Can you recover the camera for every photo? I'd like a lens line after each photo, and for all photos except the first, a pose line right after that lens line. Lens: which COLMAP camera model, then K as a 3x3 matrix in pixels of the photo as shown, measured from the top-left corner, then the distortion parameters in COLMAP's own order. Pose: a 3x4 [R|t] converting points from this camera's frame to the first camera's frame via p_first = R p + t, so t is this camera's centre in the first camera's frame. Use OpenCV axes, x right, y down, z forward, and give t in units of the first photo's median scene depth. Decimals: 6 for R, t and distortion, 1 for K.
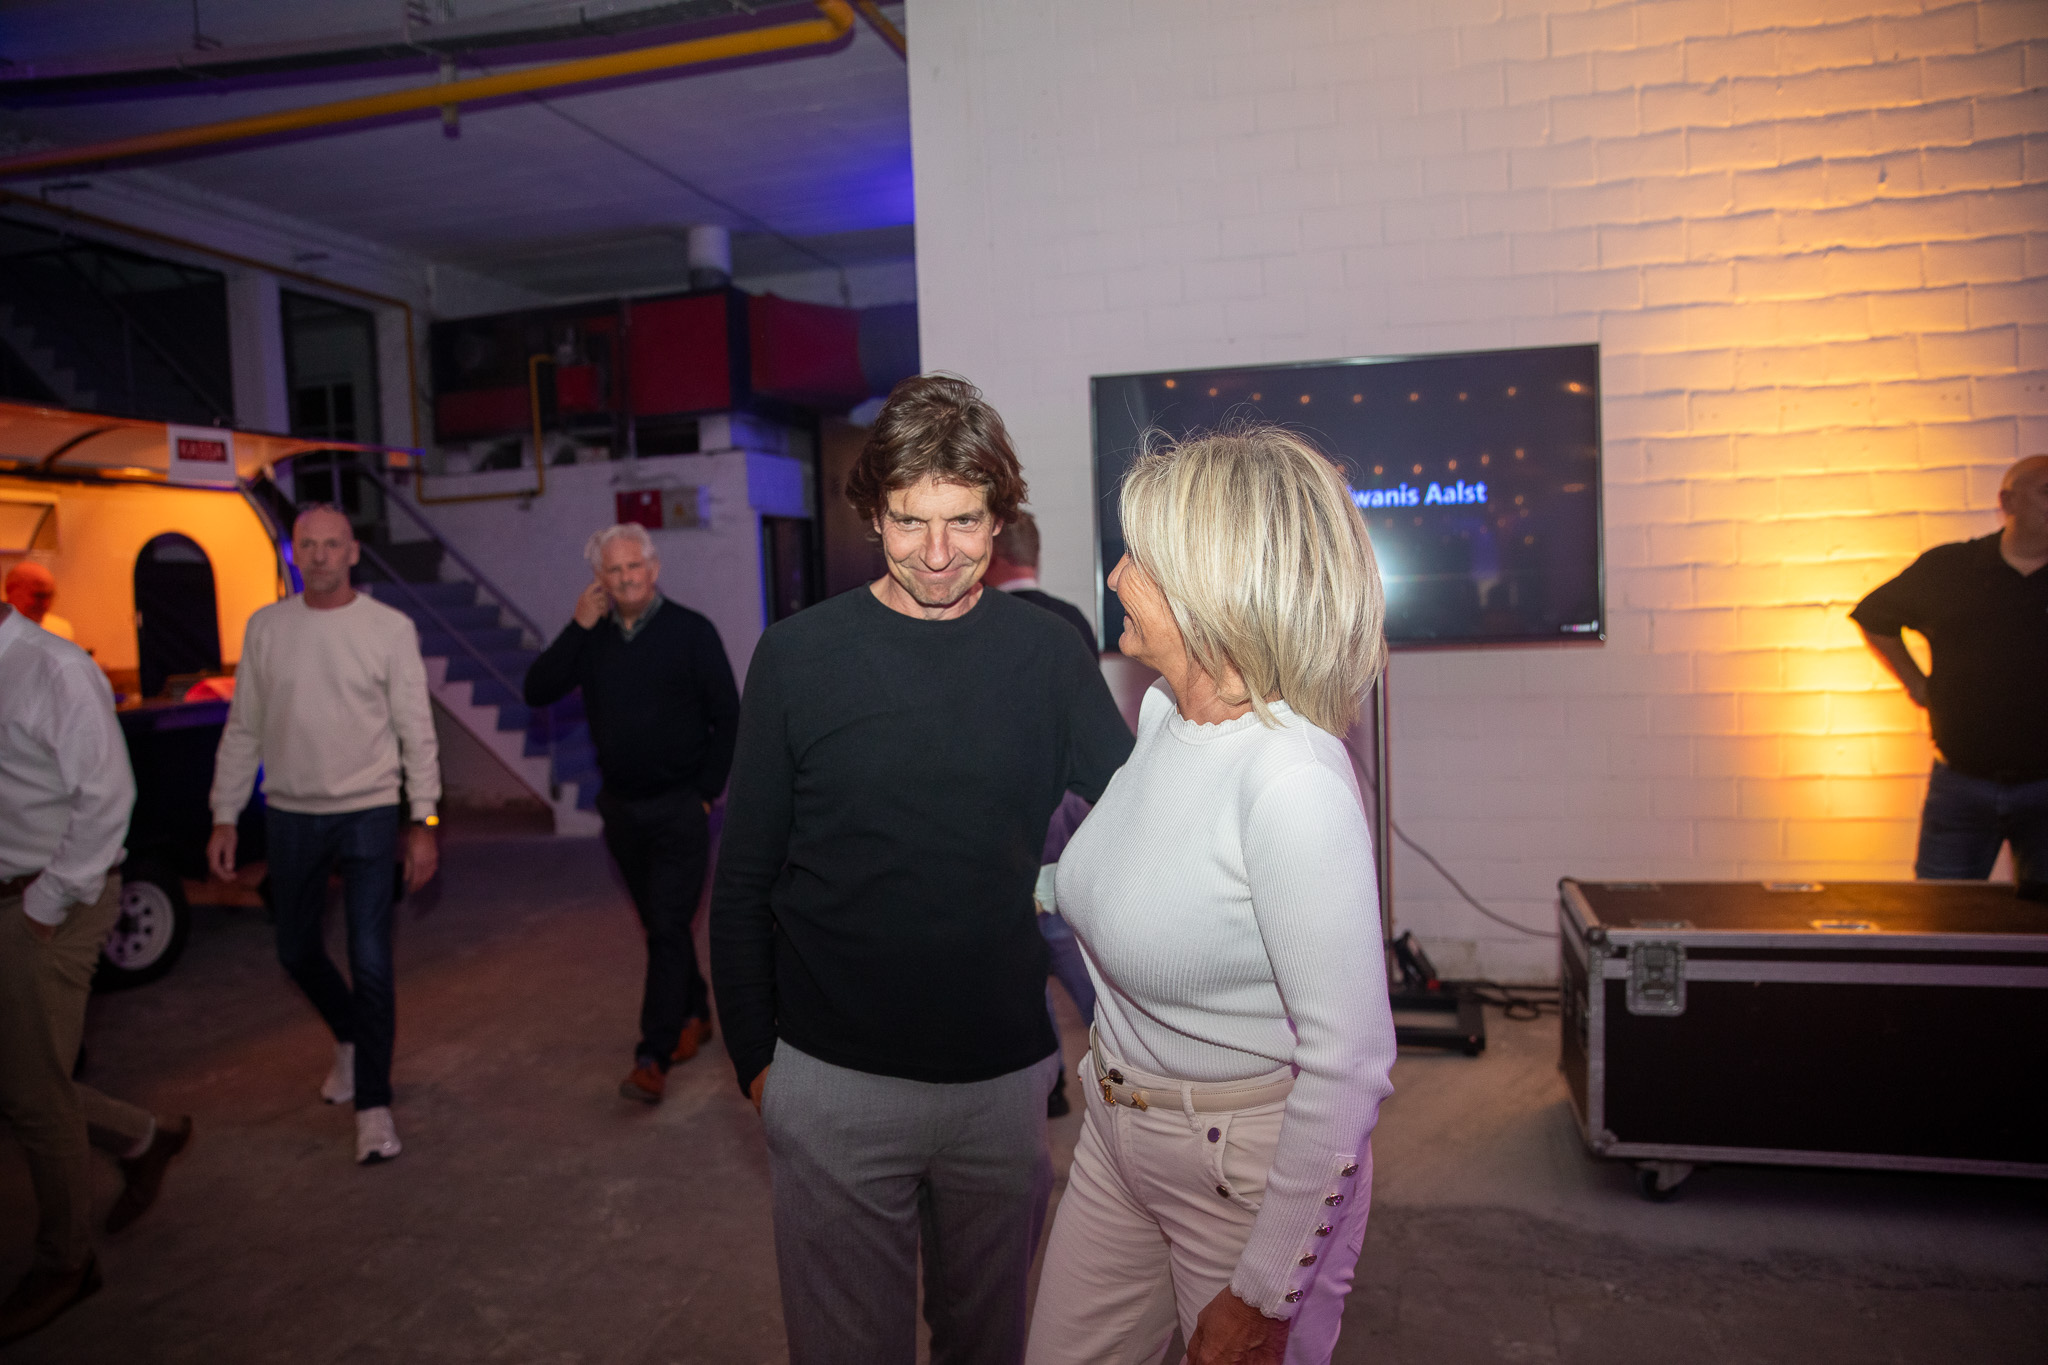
lens RADIAL K [[1393.7, 0, 1028.5], [0, 1393.7, 685.5], [0, 0, 1]] dist [-0.104694, 0.079453]
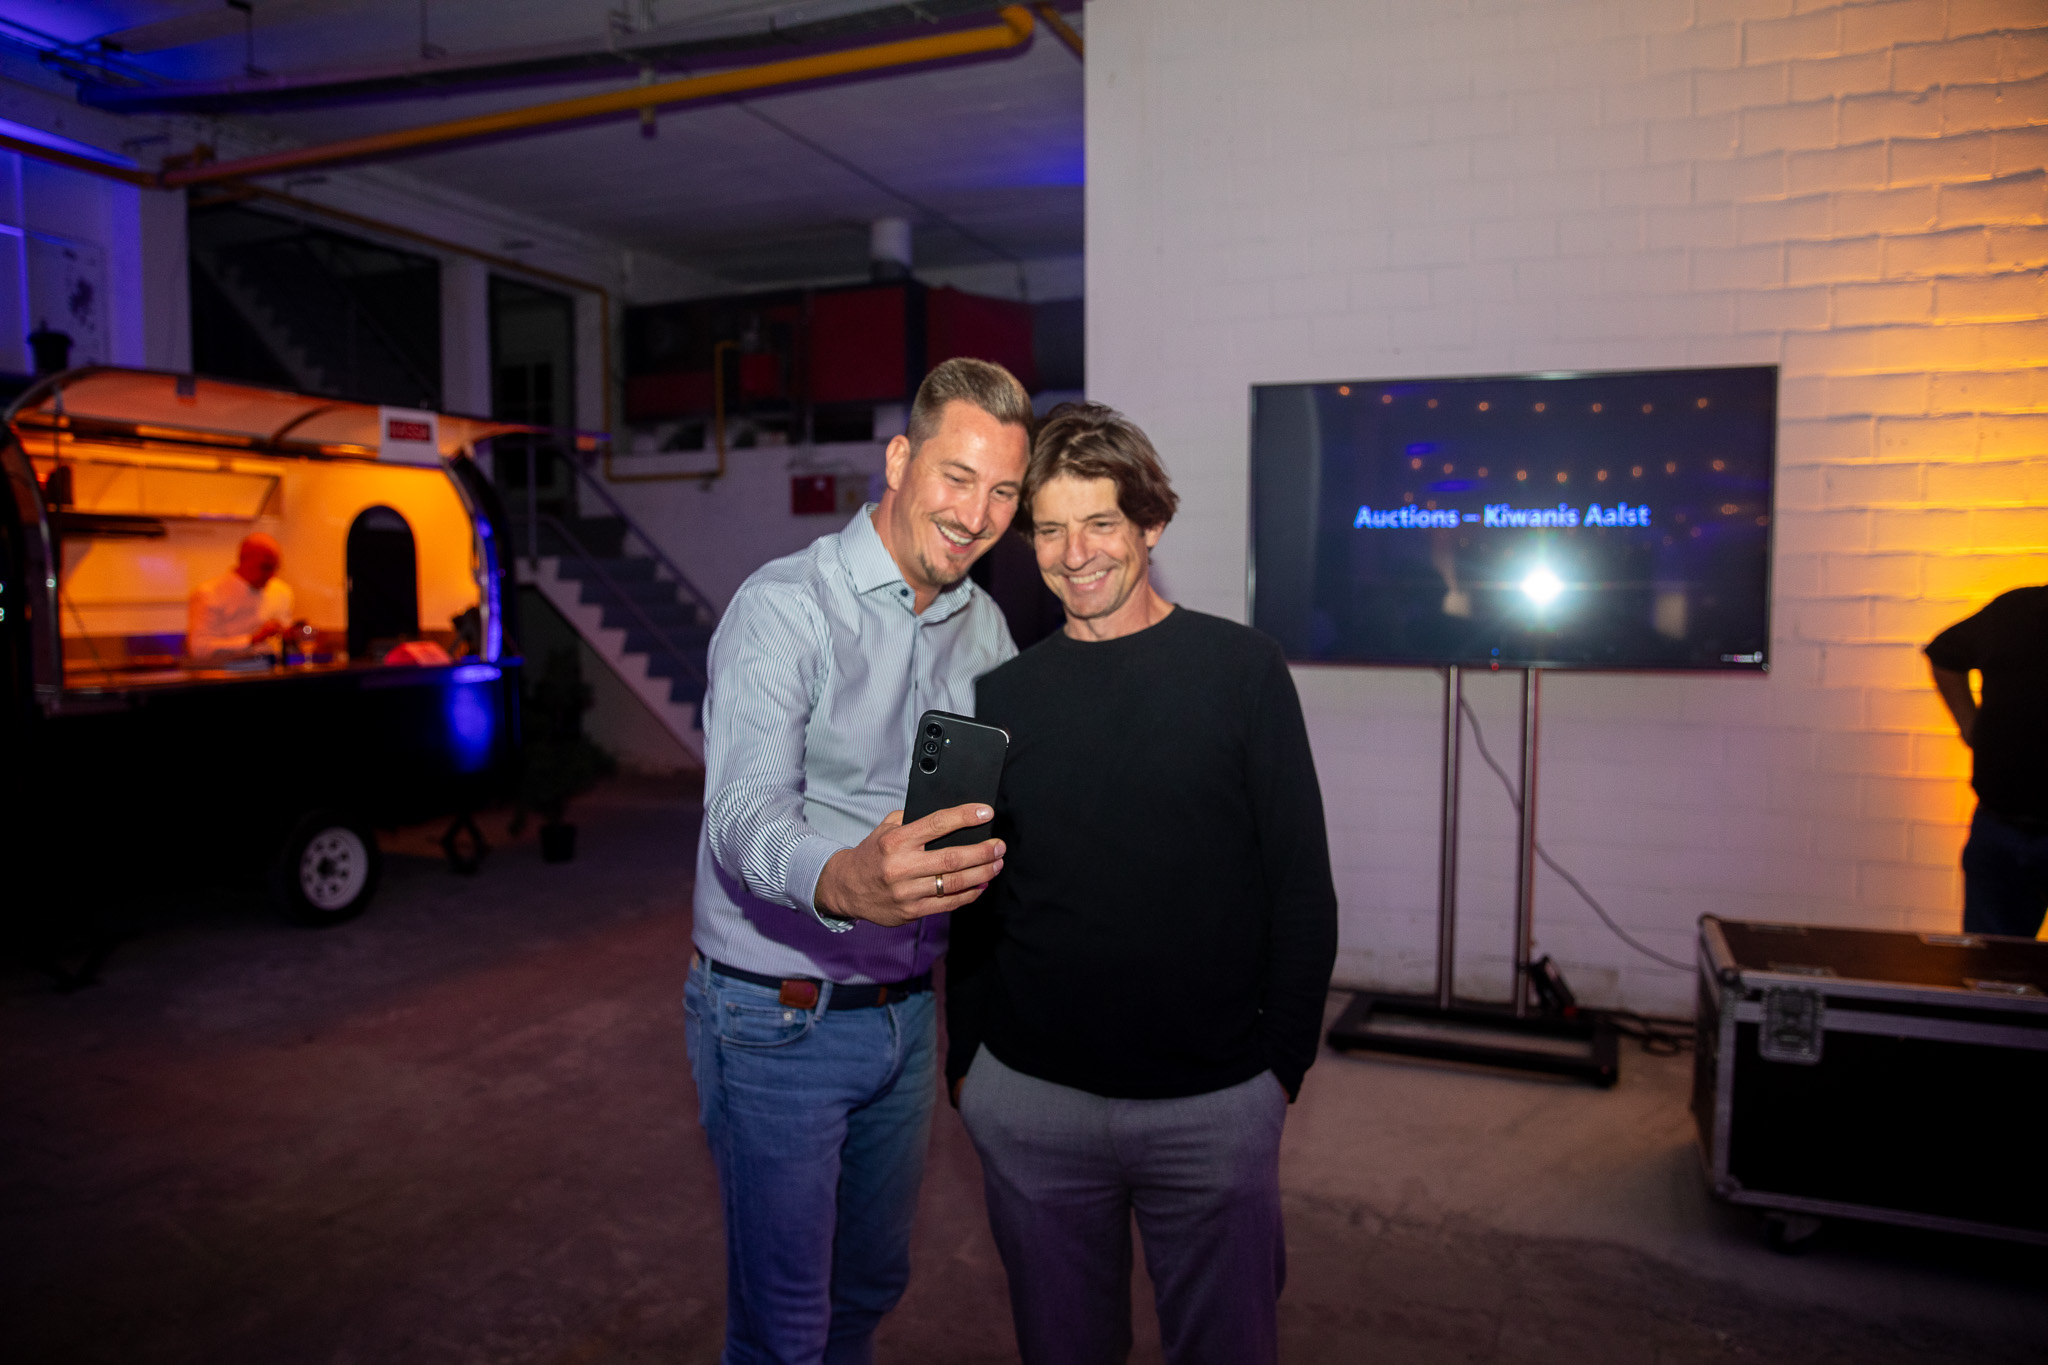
lens RADIAL K [[1393.7, 0, 1028.5], [0, 1393.7, 685.5], [0, 0, 1]] dist [-0.104694, 0.079453]
pose [[0.991722, 0.048506, -0.118890, 0.014982], [-0.047558, 0.998810, 0.010795, -0.008384], [0.119272, -0.005051, 0.992849, -0.017746]]
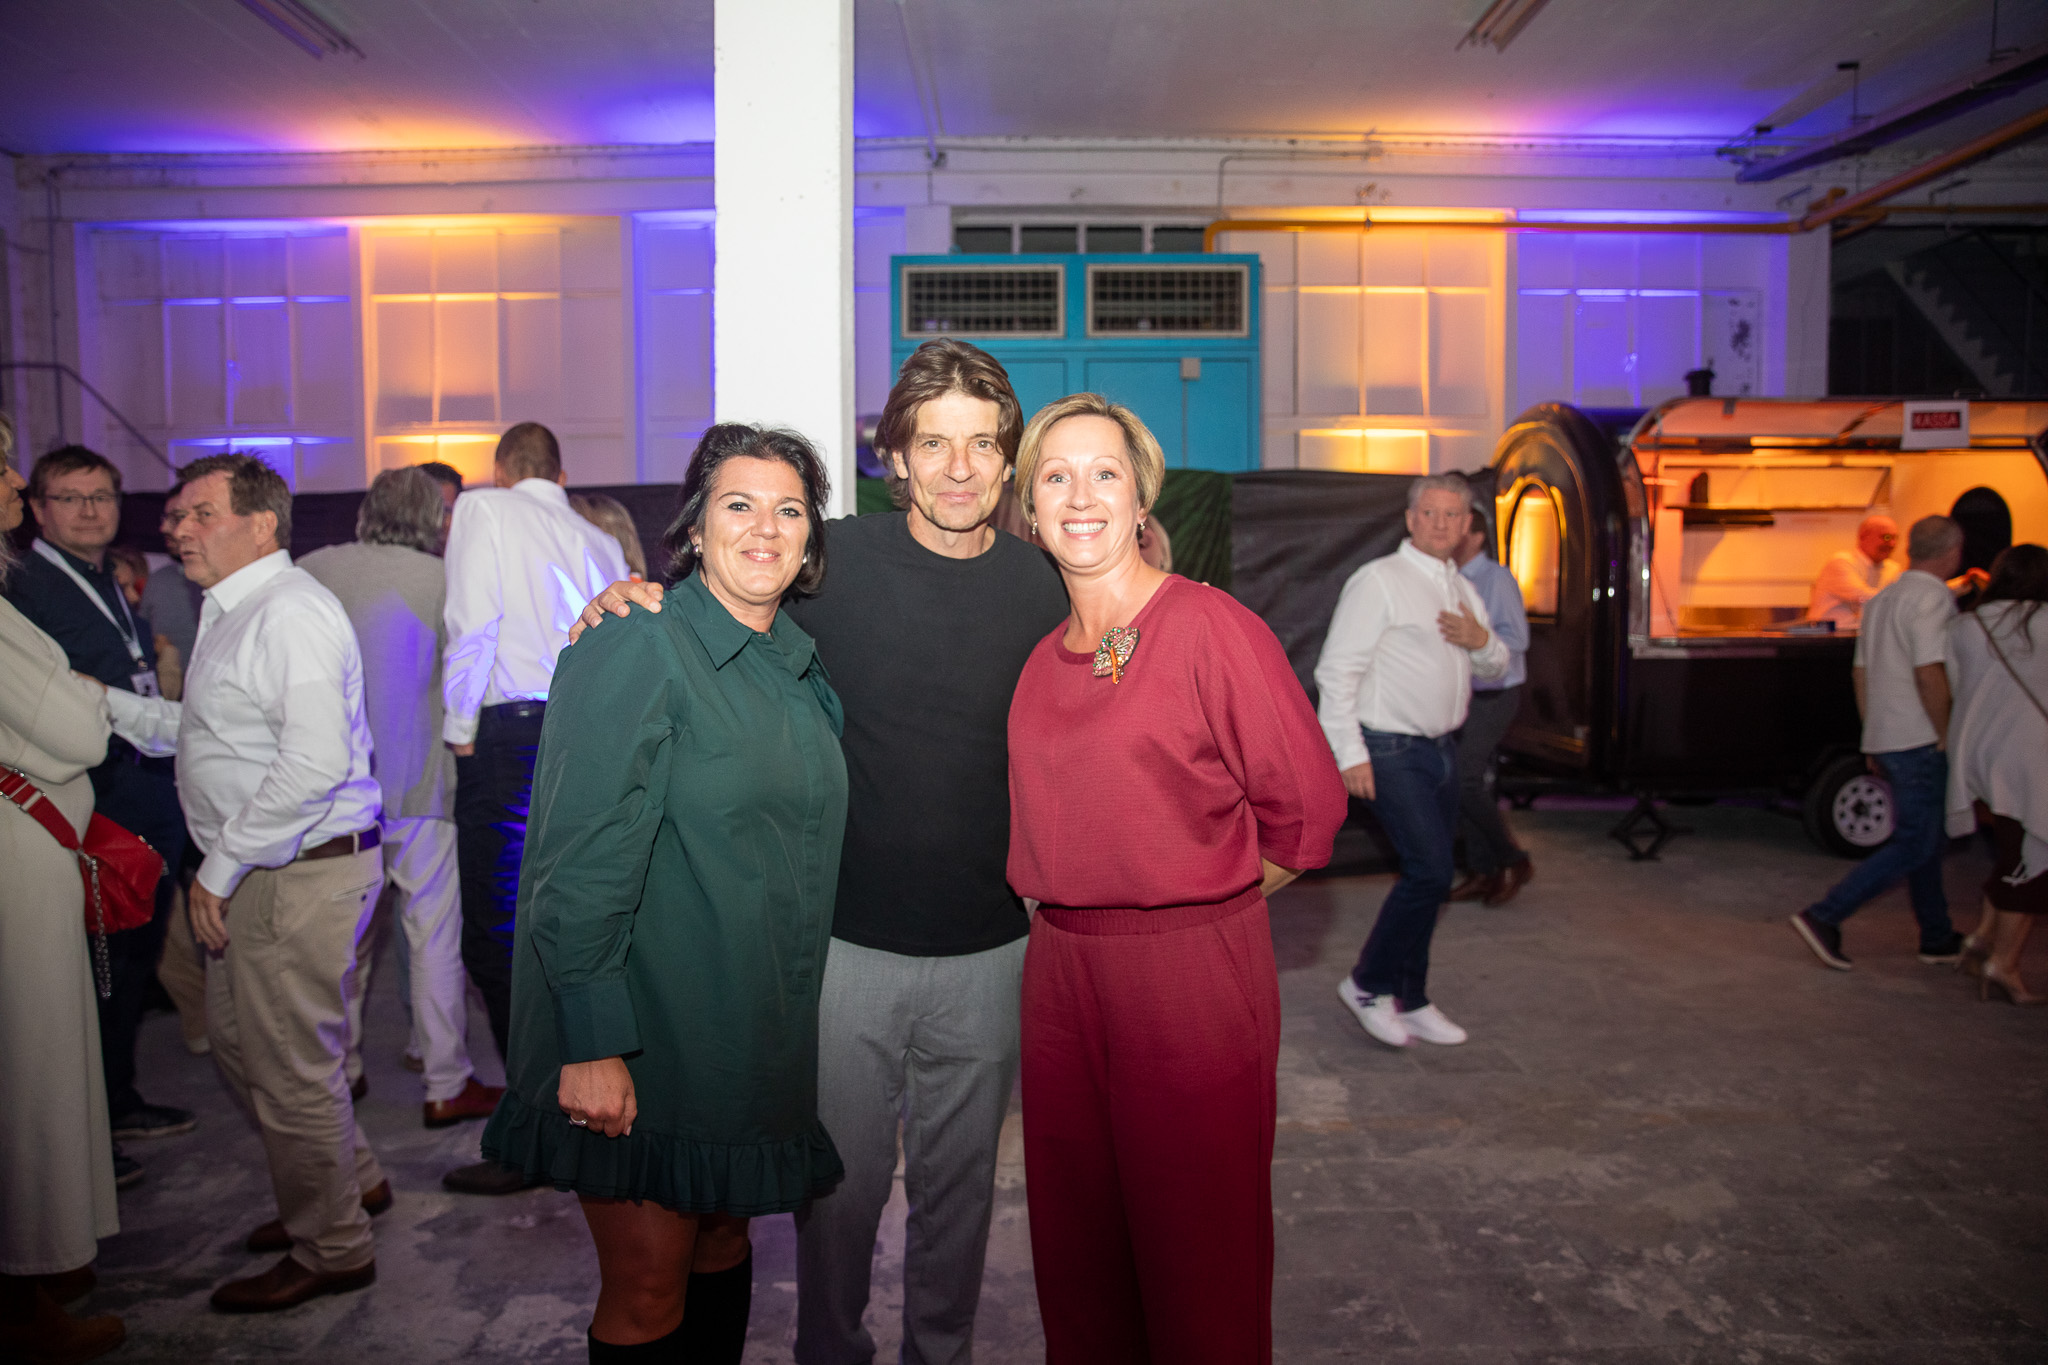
lens RADIAL K [[1398.4, 0, 1024.0], [0, 1398.4, 682.5], [0, 0, 1]] dist [-0.106098, 0.087006]
pose [[0.269133, 0.101243, -0.957767, 0.370897], [-0.067619, 0.993992, 0.086071, 0.008173], [0.960726, 0.041599, 0.274362, -0.100204]]
